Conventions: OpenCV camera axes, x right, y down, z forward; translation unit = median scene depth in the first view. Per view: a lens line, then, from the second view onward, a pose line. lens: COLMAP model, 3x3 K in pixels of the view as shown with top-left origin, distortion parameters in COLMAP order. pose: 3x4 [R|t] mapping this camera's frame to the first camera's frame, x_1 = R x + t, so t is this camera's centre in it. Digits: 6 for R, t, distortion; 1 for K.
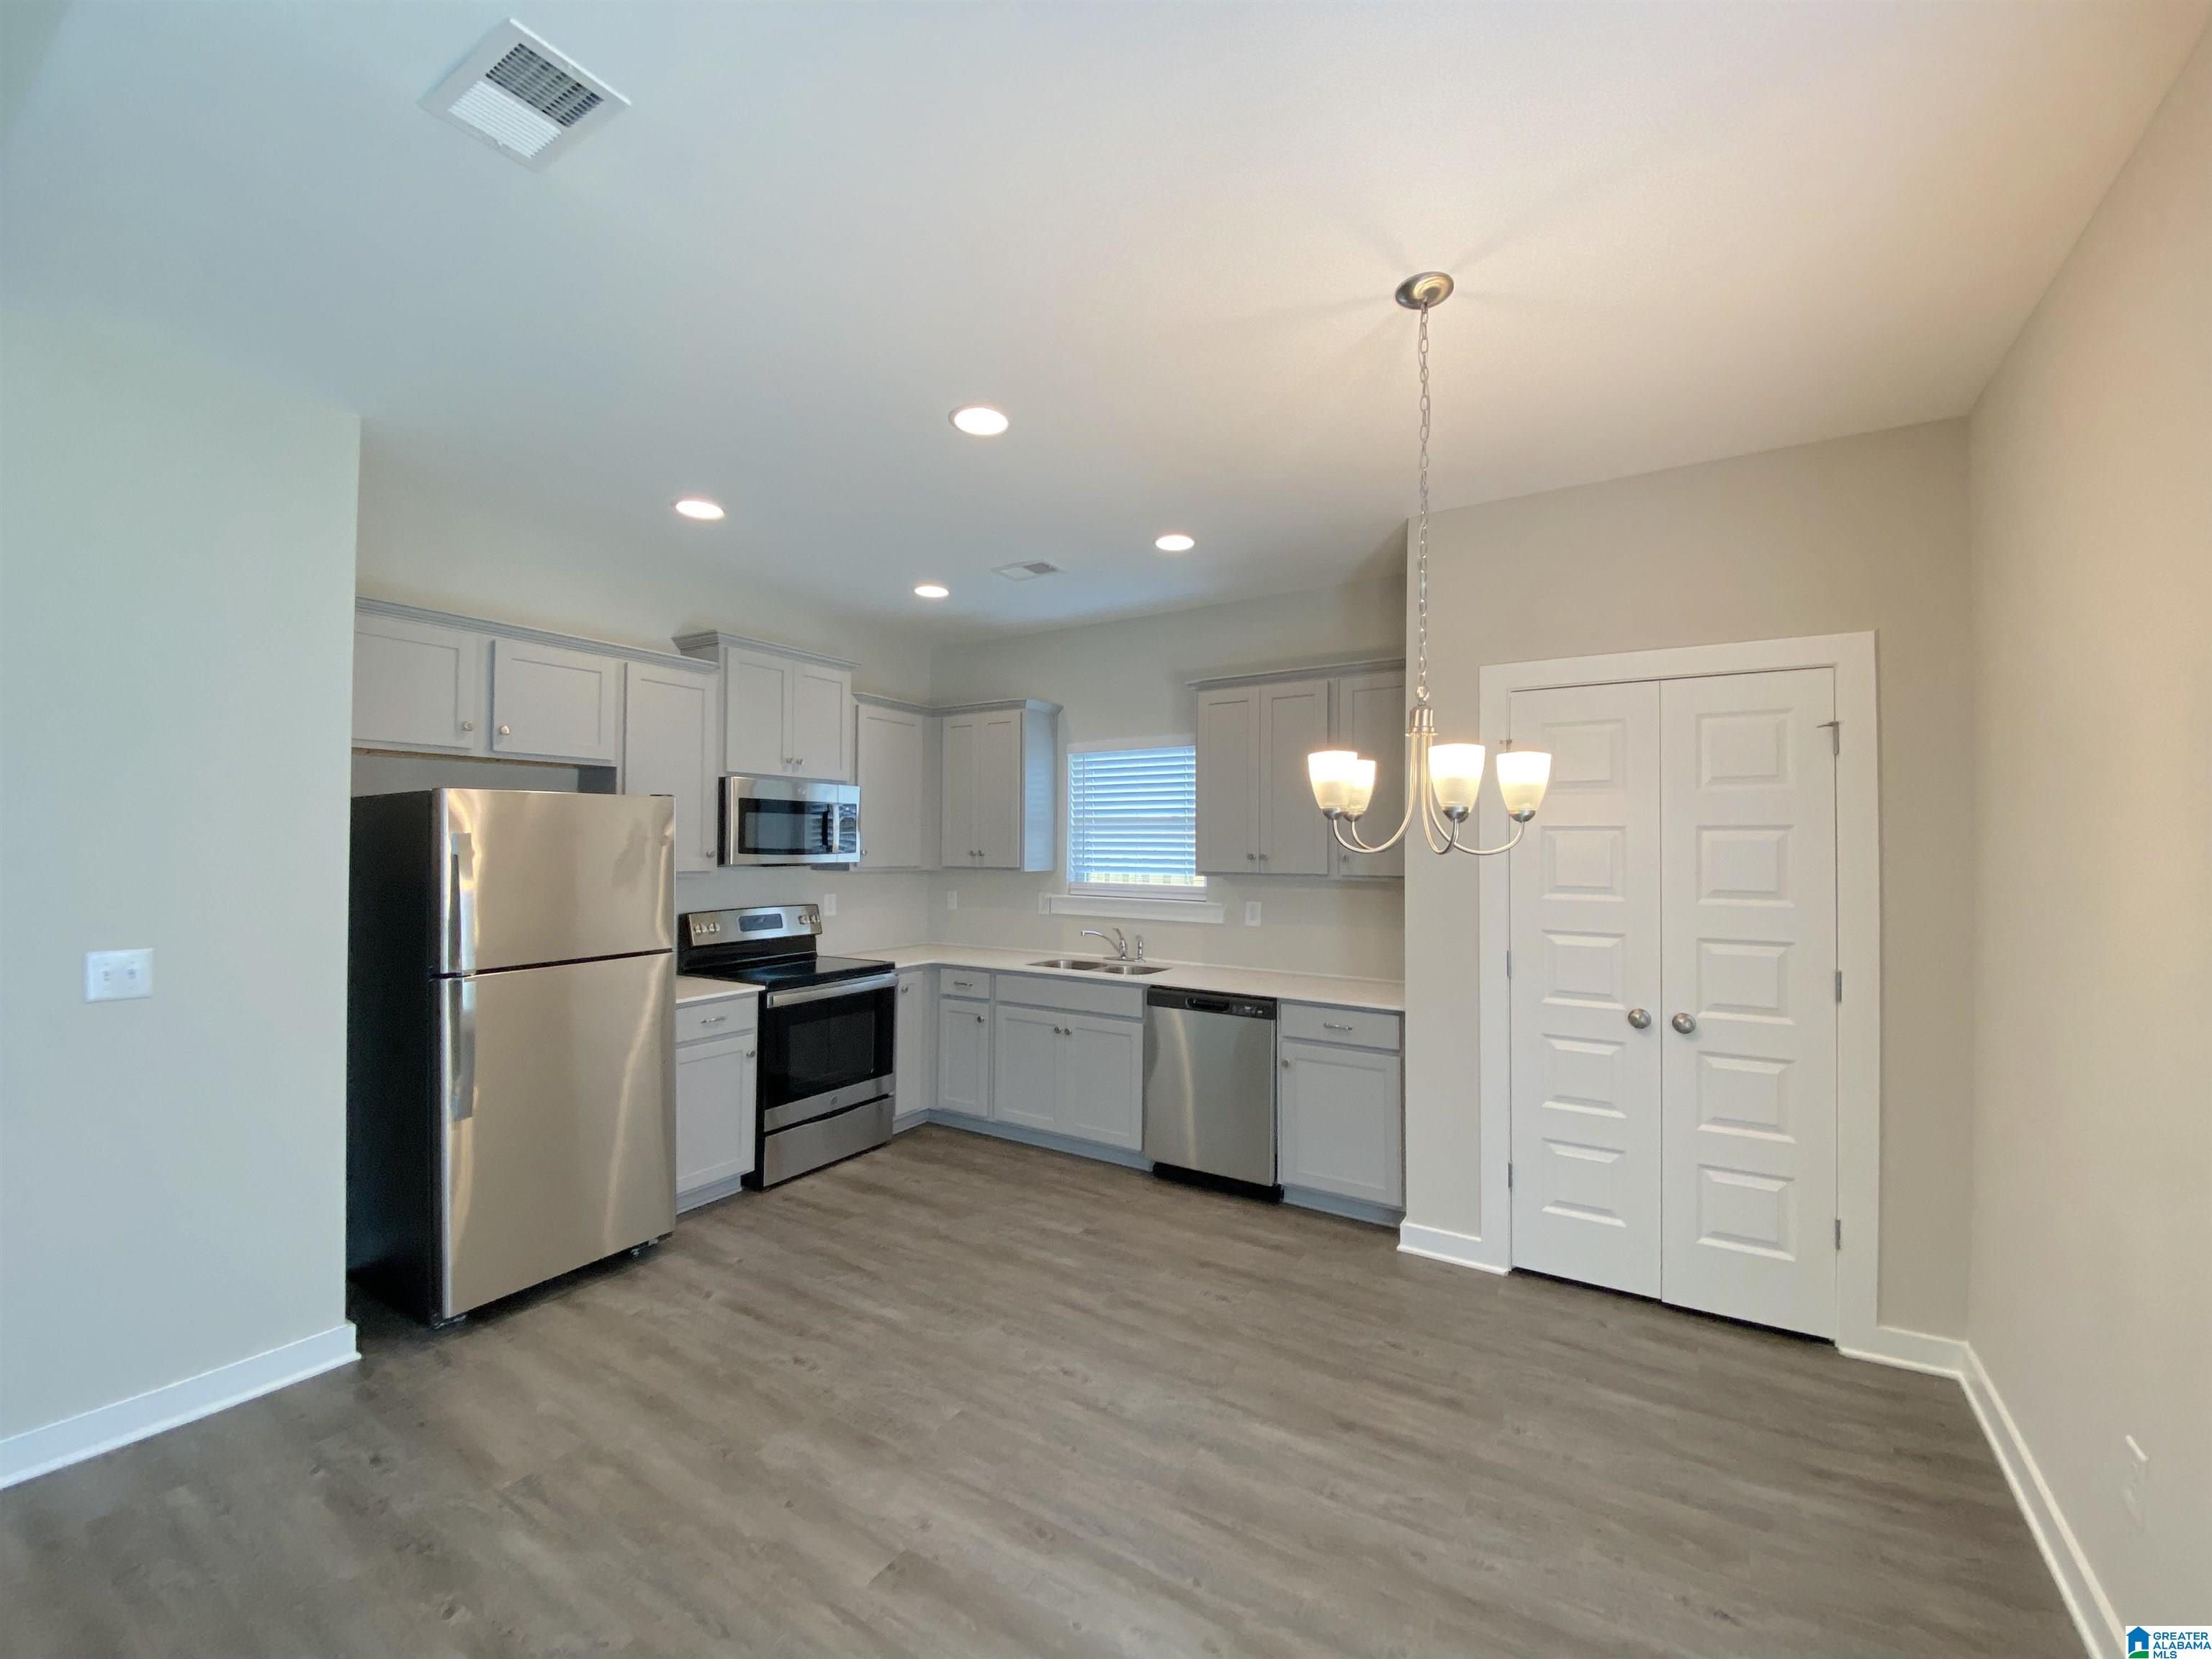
lens RADIAL K [[900.3, 0, 1099.8], [0, 900.3, 820.0], [0, 0, 1]] dist [0.029432, -0.023106]
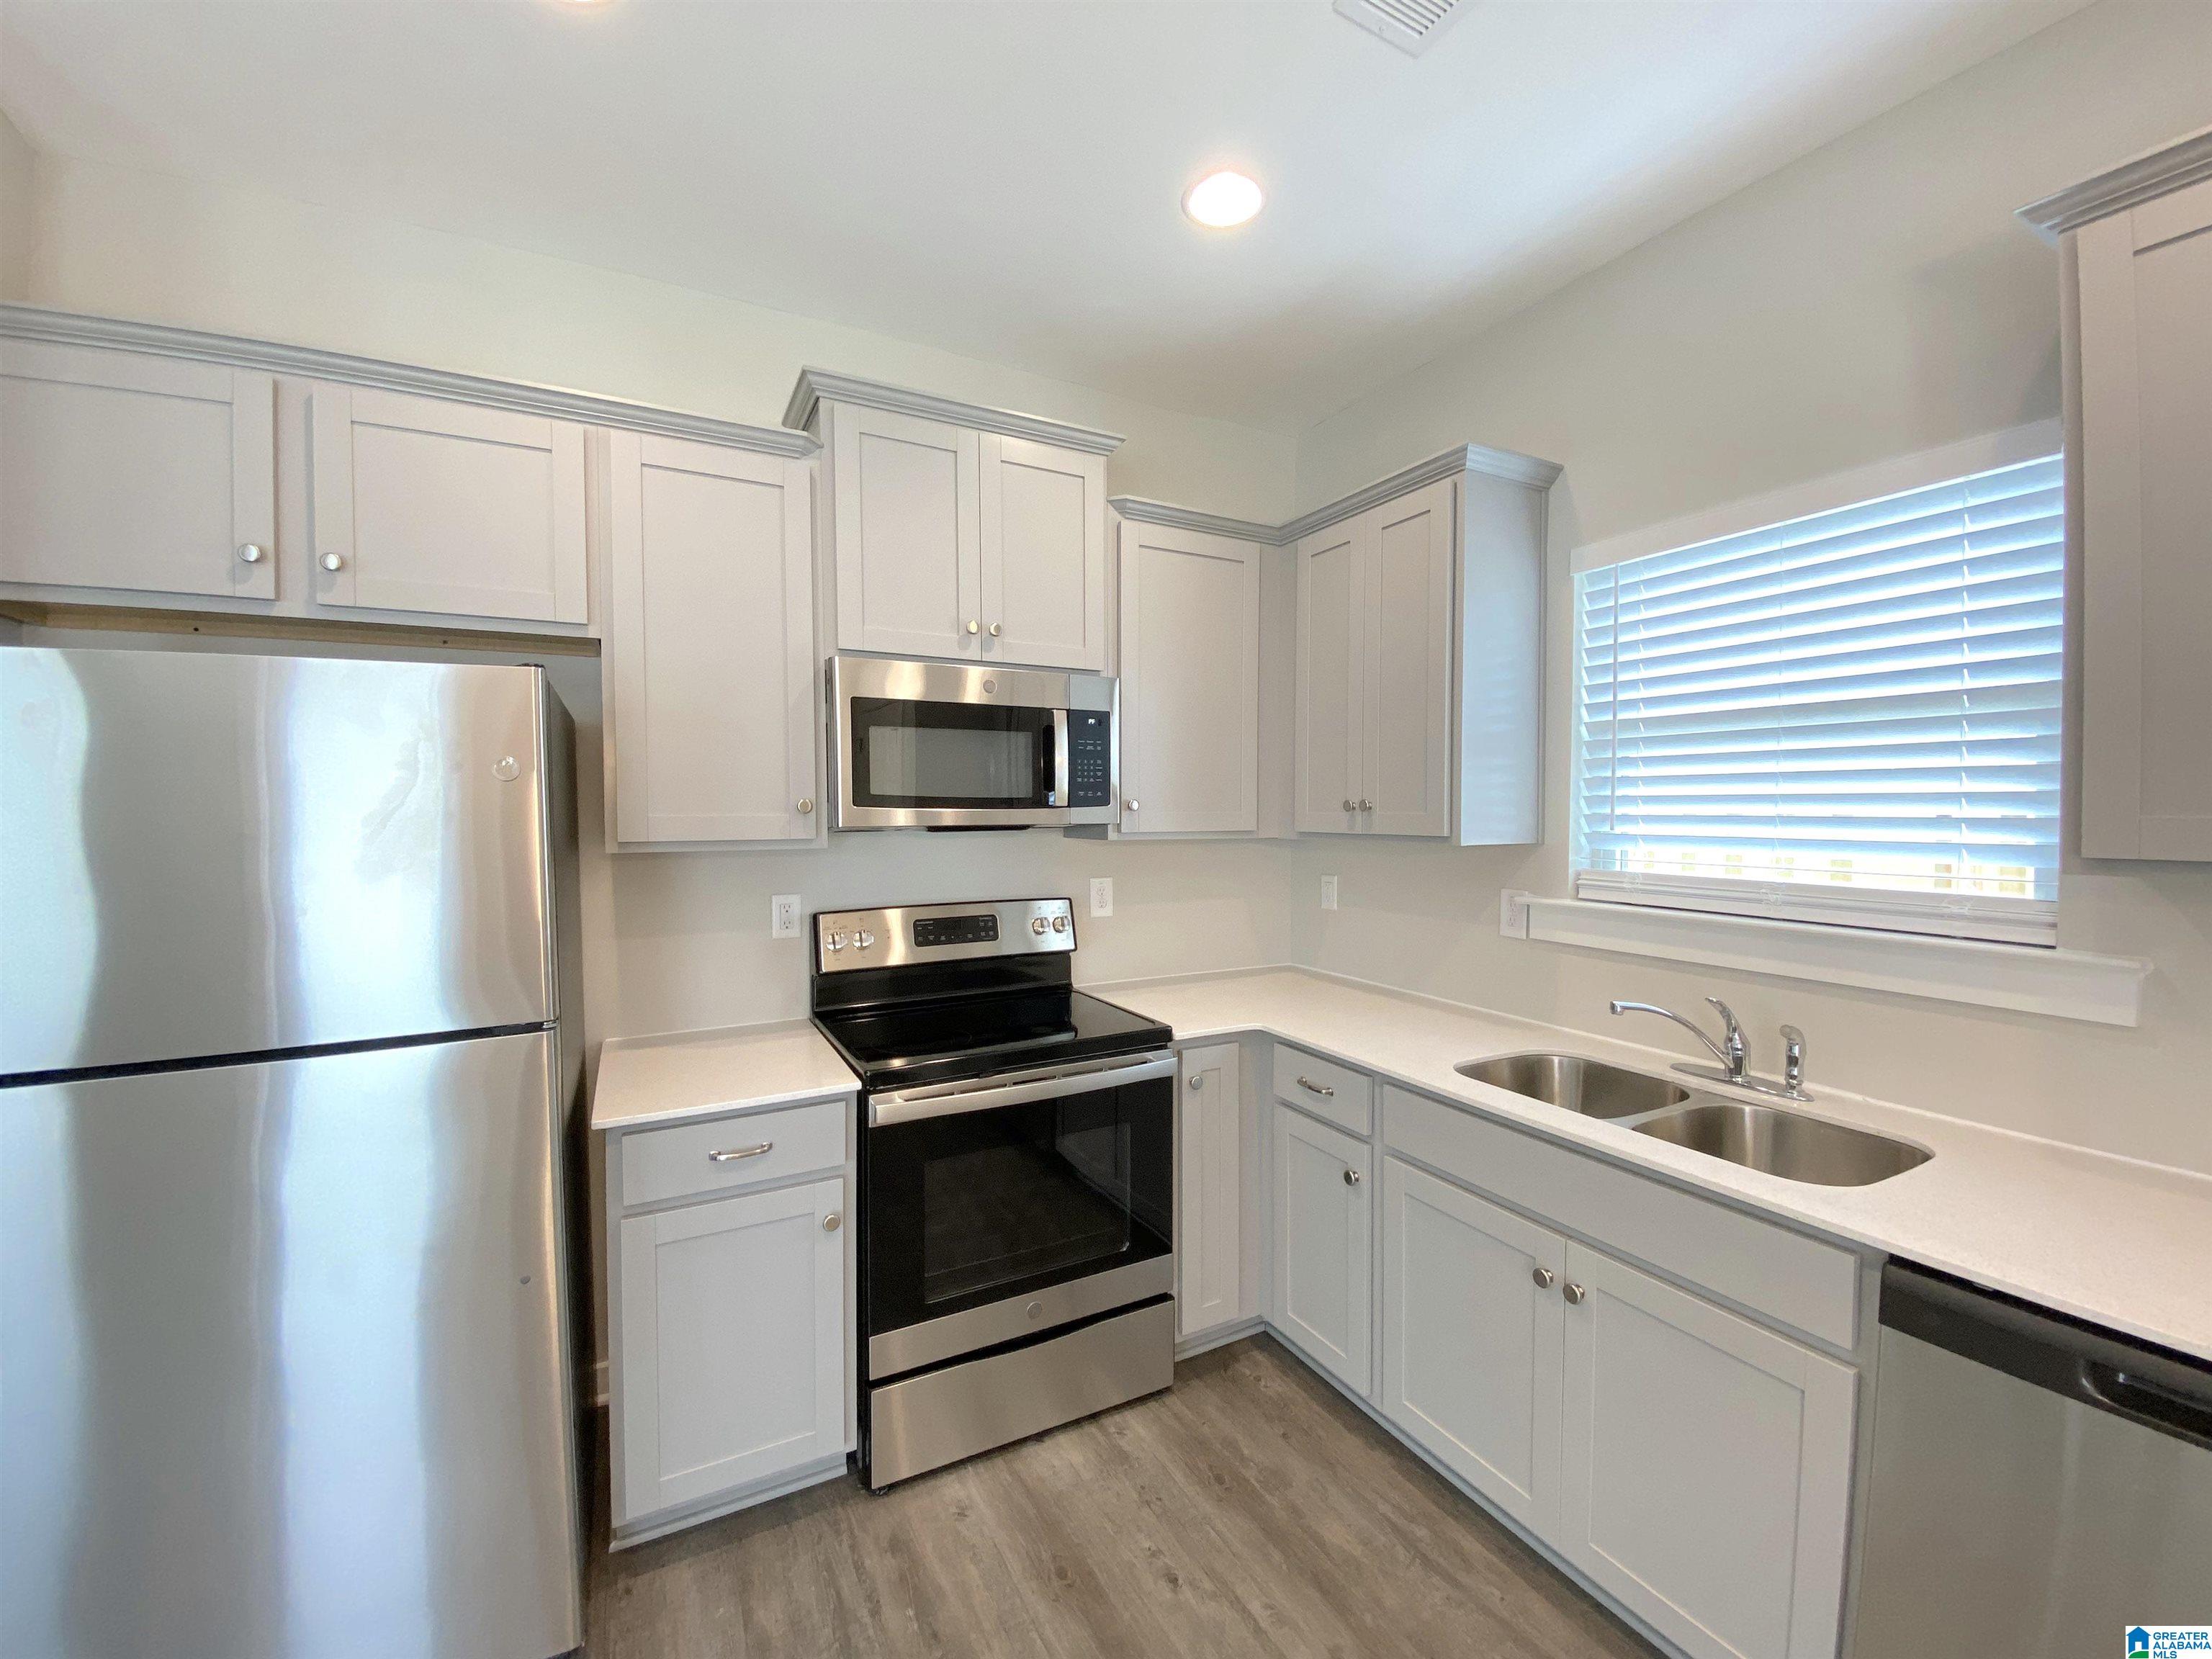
lens RADIAL K [[896.8, 0, 1115.4], [0, 896.8, 832.3], [0, 0, 1]] dist [0.028103, -0.021435]
pose [[0.876036, 0.004366, -0.482225, -0.023503], [0.021092, 0.998655, 0.047359, 0.032102], [0.481784, -0.051659, 0.874766, 0.651058]]
